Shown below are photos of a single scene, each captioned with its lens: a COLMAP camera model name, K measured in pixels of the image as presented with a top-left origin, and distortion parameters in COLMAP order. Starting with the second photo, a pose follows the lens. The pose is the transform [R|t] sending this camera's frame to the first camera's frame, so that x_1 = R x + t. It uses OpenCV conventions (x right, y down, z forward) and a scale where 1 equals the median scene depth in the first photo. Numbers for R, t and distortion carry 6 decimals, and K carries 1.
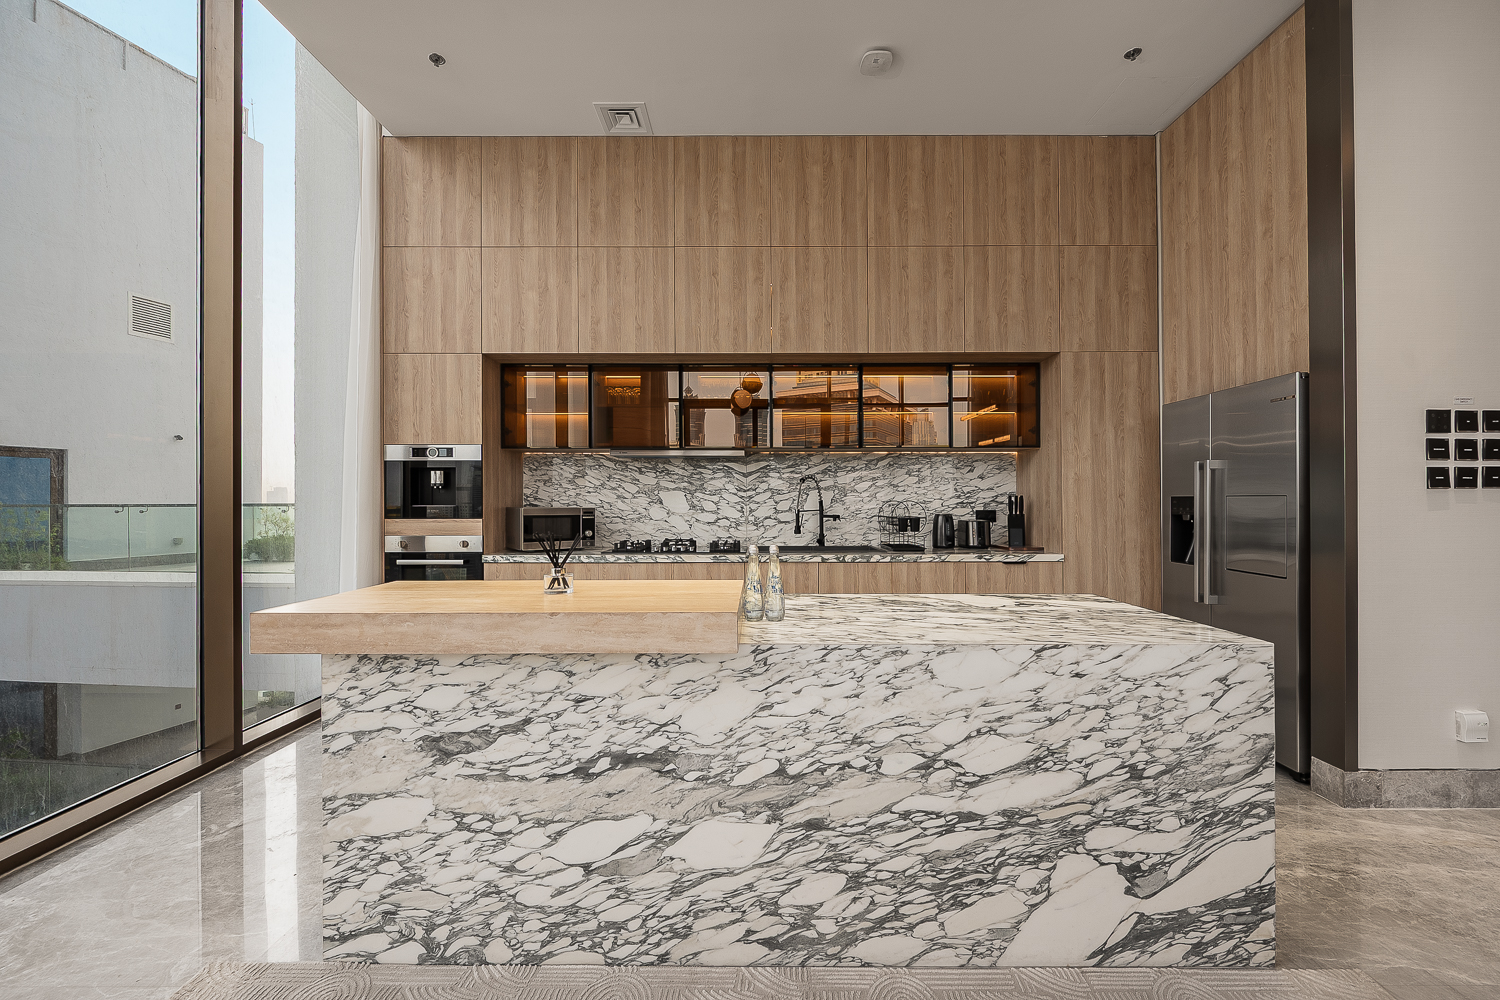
lens RADIAL K [[591.3, 0, 755.0], [0, 591.3, 503.5], [0, 0, 1]] dist [-0.001369, -0.000281]
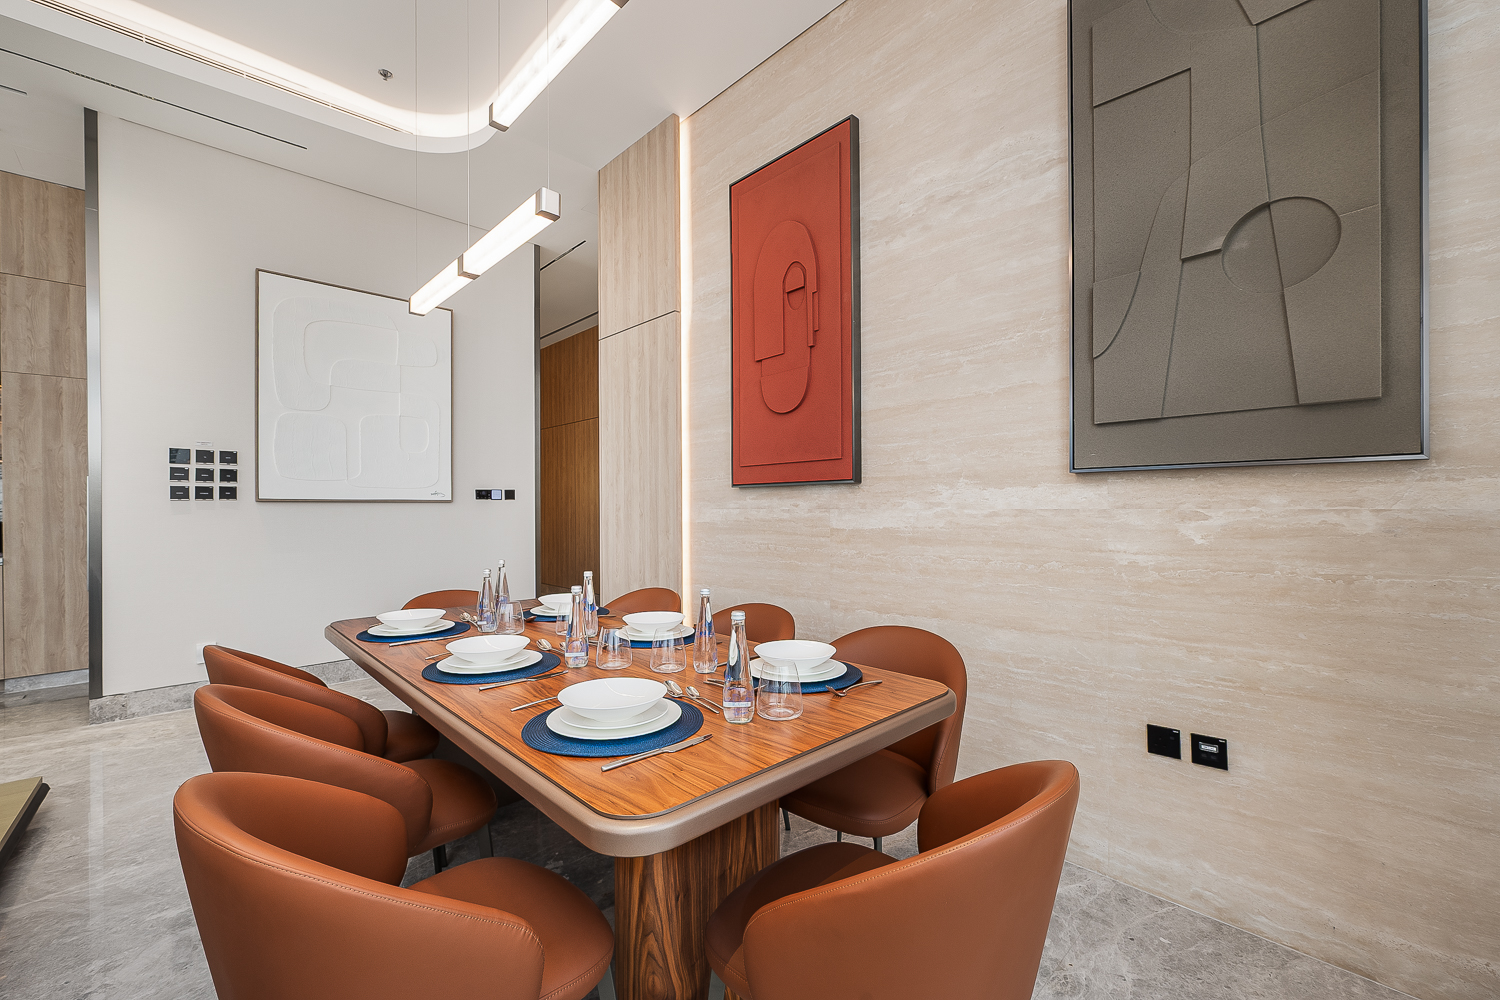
lens RADIAL K [[613.4, 0, 750.0], [0, 613.4, 500.0], [0, 0, 1]] dist [0.000535, 0.000153]
pose [[0.720006, -0.002443, 0.693963, 1.117880], [0.010718, 0.999914, -0.007600, 0.002621], [-0.693885, 0.012910, 0.719970, -1.164641]]
